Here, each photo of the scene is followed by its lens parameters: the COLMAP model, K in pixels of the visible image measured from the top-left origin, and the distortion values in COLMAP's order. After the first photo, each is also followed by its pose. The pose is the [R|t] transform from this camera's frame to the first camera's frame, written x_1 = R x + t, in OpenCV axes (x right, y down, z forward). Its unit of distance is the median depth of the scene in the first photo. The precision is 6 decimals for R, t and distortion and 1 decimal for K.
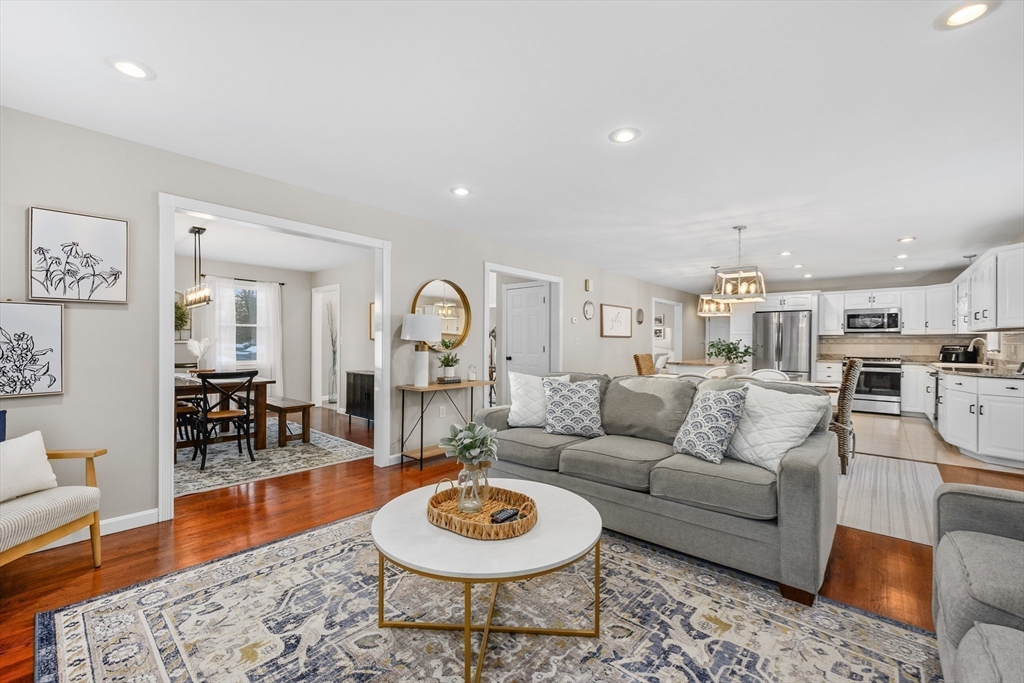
lens RADIAL K [[422.6, 0, 516.8], [0, 422.6, 345.6], [0, 0, 1]] dist [0.000319, 0.000122]
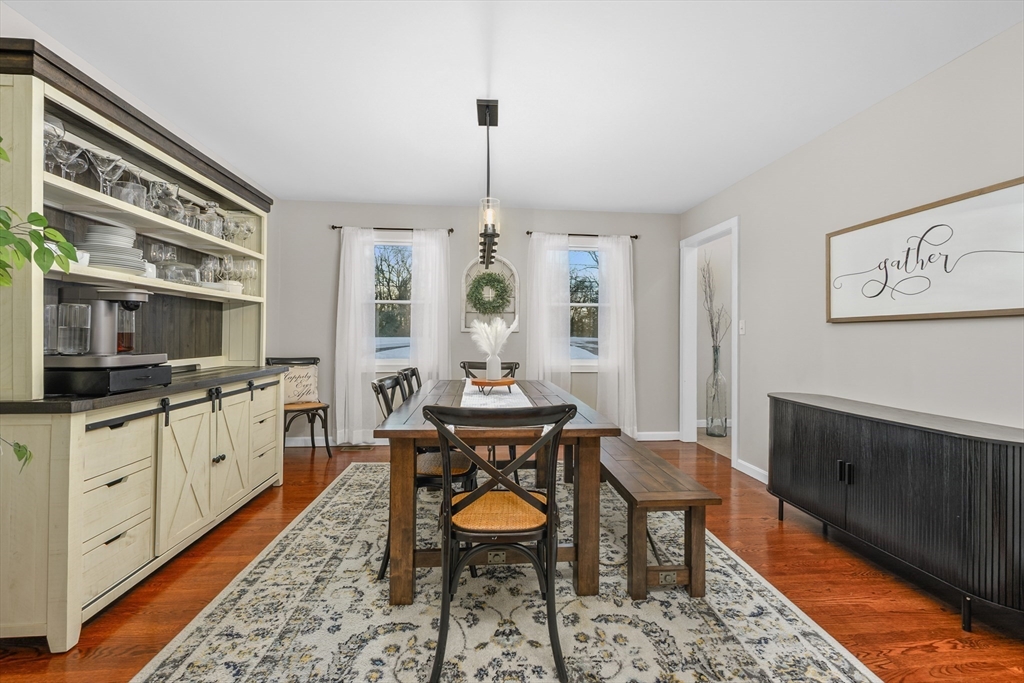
lens RADIAL K [[441.4, 0, 515.8], [0, 441.4, 337.9], [0, 0, 1]] dist [0.001412, 0.000311]
pose [[0.723897, 0.003944, -0.689896, -0.605551], [-0.009365, 0.999948, -0.004110, 0.013018], [0.689844, 0.009436, 0.723896, 1.063622]]
